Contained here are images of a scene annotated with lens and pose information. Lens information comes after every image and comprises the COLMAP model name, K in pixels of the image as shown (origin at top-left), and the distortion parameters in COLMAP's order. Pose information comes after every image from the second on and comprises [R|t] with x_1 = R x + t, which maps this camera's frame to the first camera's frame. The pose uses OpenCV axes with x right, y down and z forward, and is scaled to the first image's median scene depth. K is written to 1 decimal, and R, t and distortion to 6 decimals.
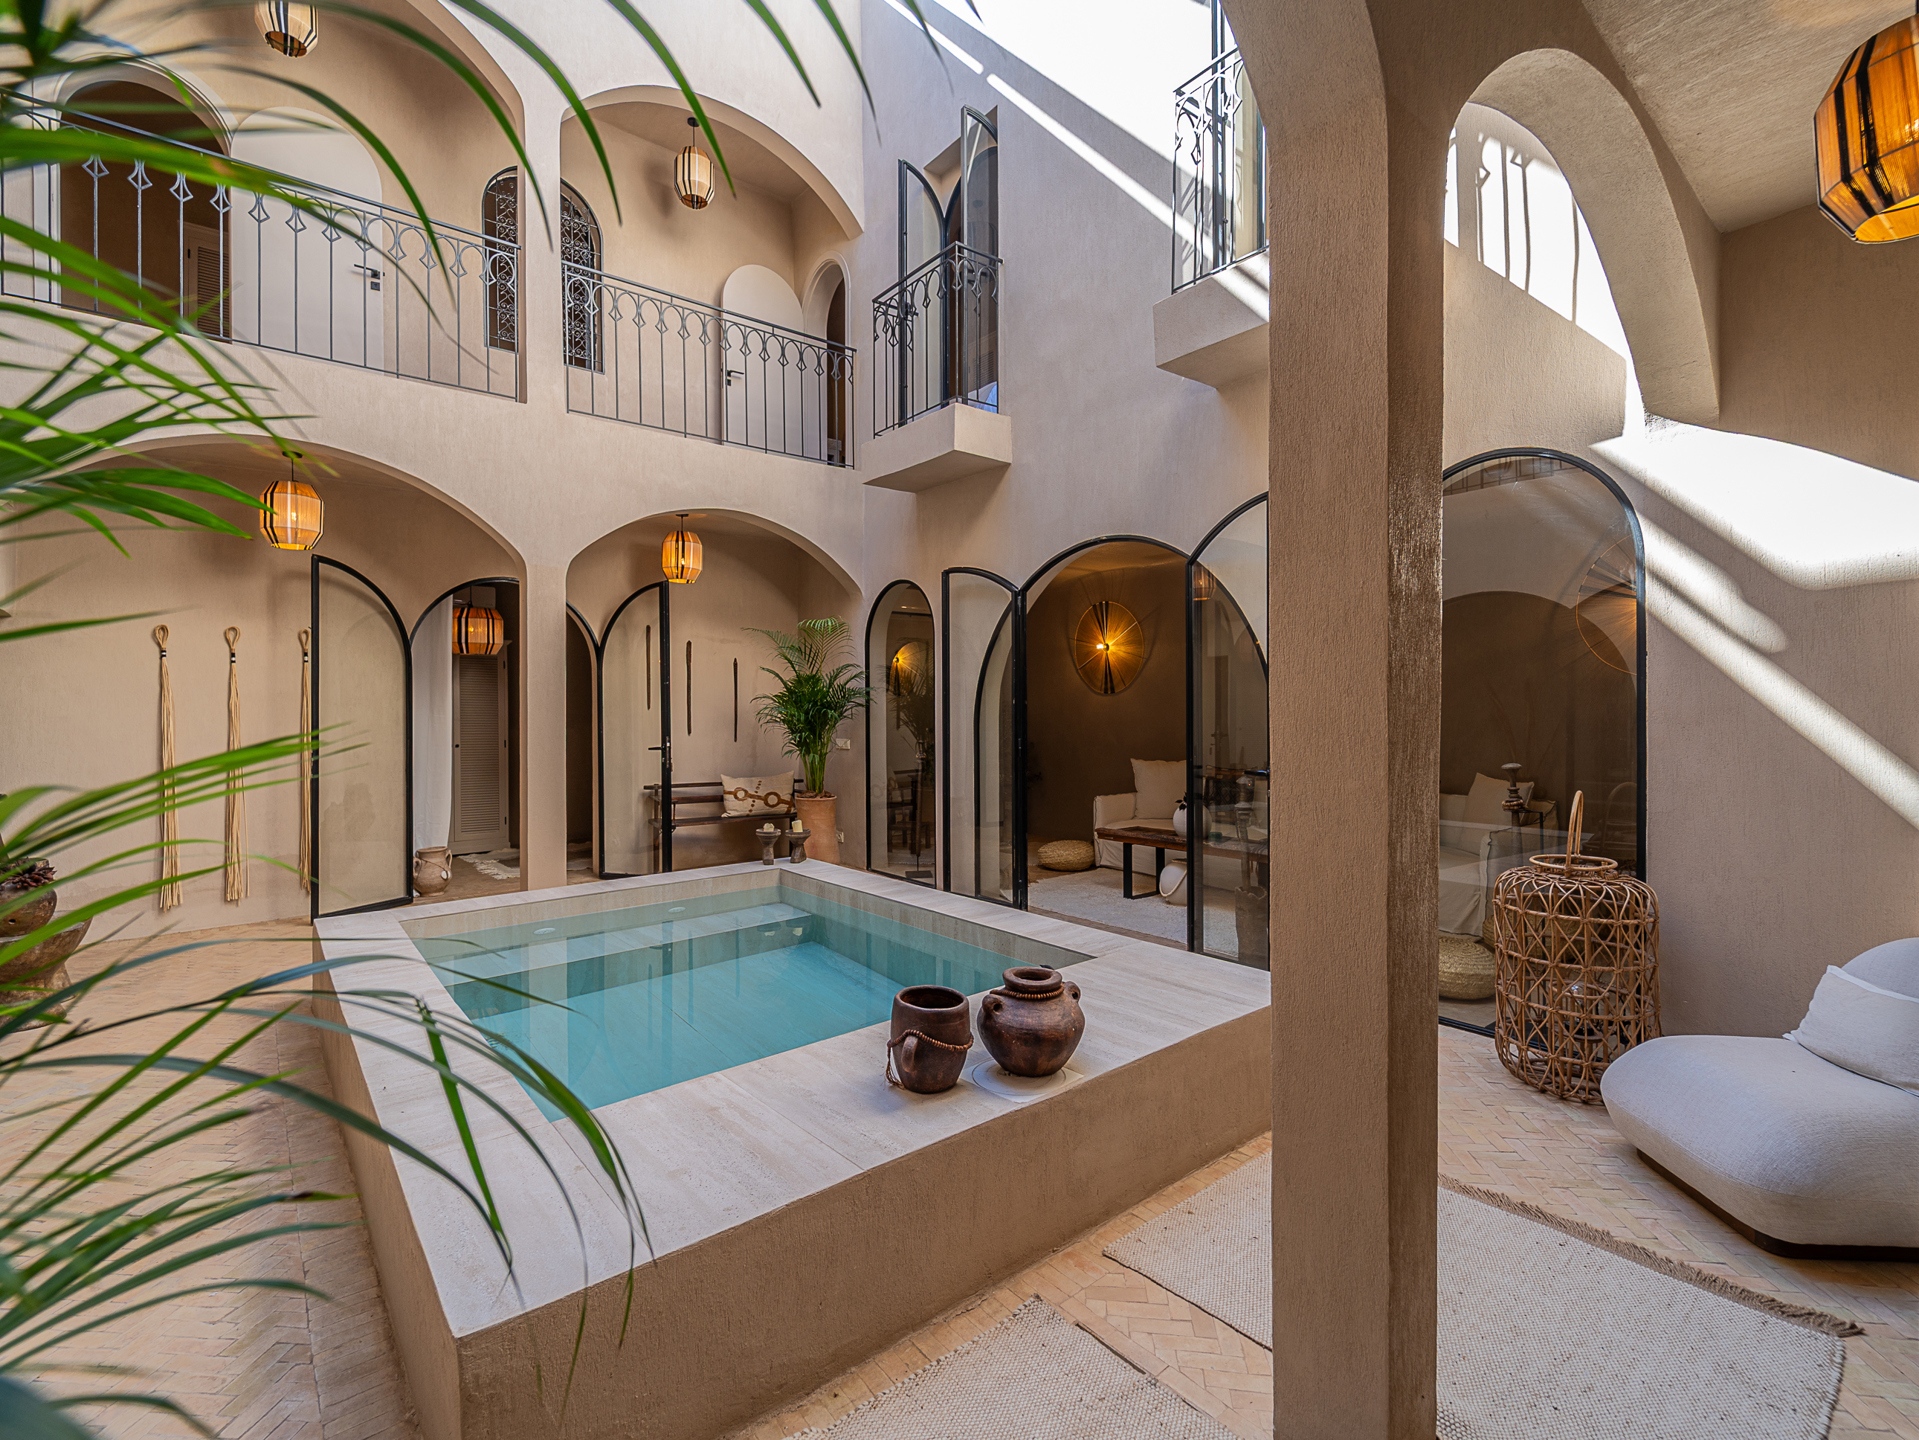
lens RADIAL K [[901.7, 0, 952.8], [0, 901.7, 710.4], [0, 0, 1]] dist [0.001675, 0.000386]
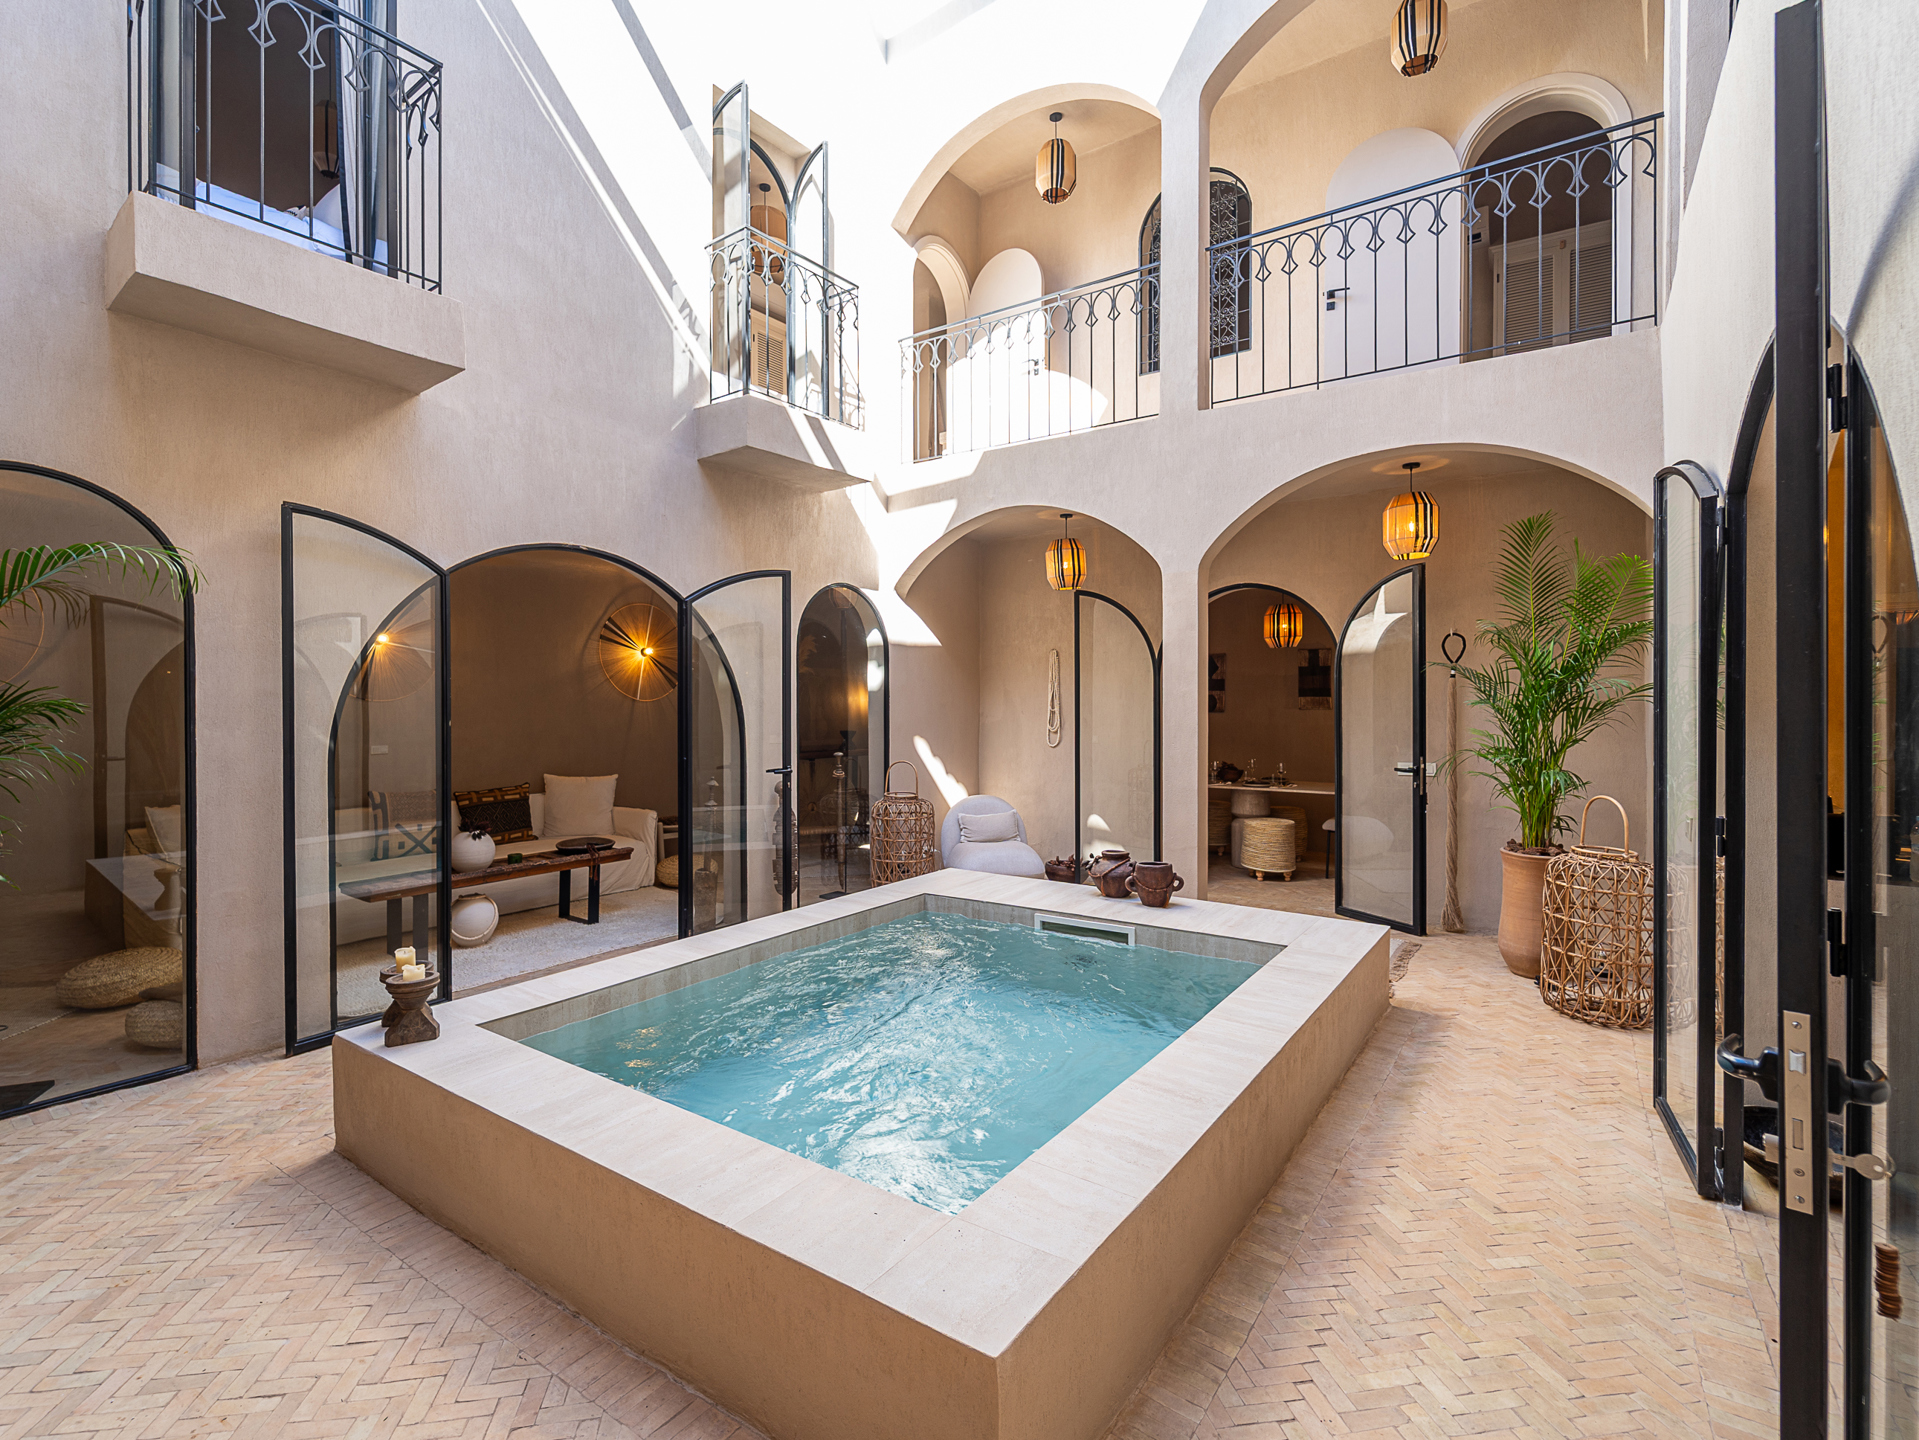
lens RADIAL K [[901.7, 0, 952.8], [0, 901.7, 710.4], [0, 0, 1]] dist [0.001675, 0.000386]
pose [[-0.279672, 0.000401, 0.960096, -0.843401], [0.015924, 0.999864, 0.004221, -0.018272], [-0.959964, 0.016470, -0.279640, 0.894867]]
